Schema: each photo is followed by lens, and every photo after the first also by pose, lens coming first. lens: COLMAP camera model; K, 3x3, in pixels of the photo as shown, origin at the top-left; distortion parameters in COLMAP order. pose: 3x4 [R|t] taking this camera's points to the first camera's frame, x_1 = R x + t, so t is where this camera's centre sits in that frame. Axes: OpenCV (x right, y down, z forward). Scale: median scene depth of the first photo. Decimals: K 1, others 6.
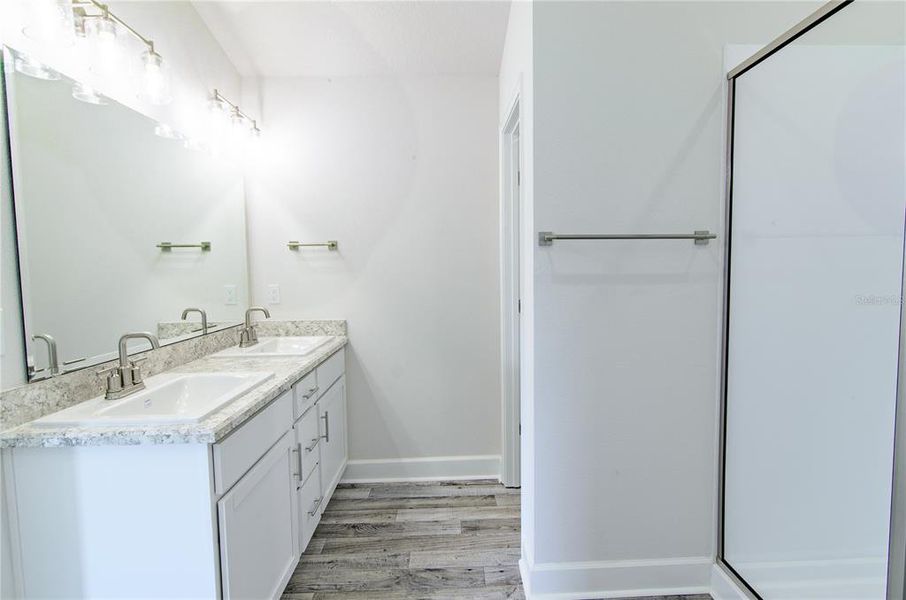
lens RADIAL K [[455.6, 0, 453.0], [0, 455.6, 300.0], [0, 0, 1]] dist [-0.000693, -0.000269]
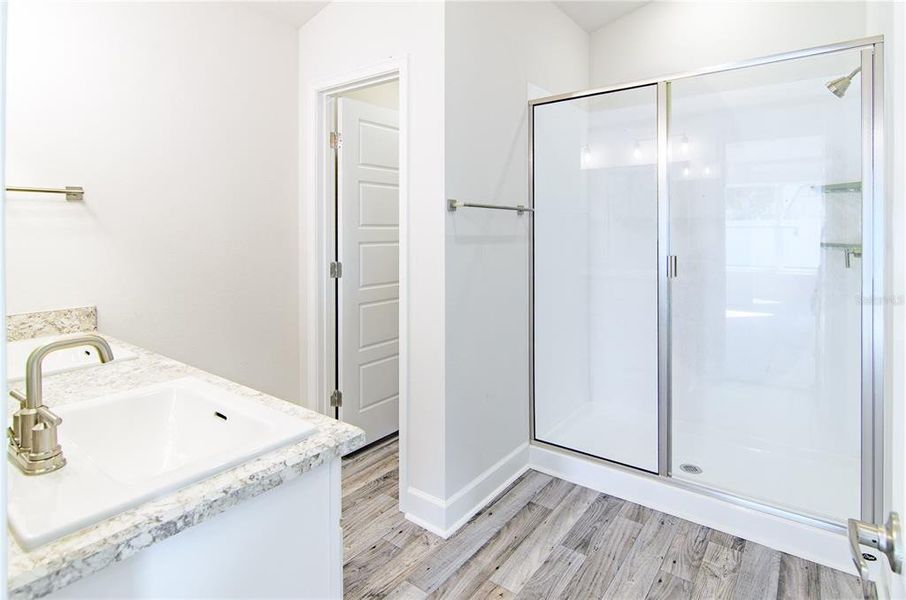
lens RADIAL K [[482.7, 0, 453.4], [0, 482.7, 233.4], [0, 0, 1]] dist [-0.001226, 0.000383]
pose [[0.625257, 0.006978, 0.780388, -0.753276], [0.050428, 0.997509, -0.049322, -0.001965], [-0.778788, 0.070192, 0.623348, 0.231339]]
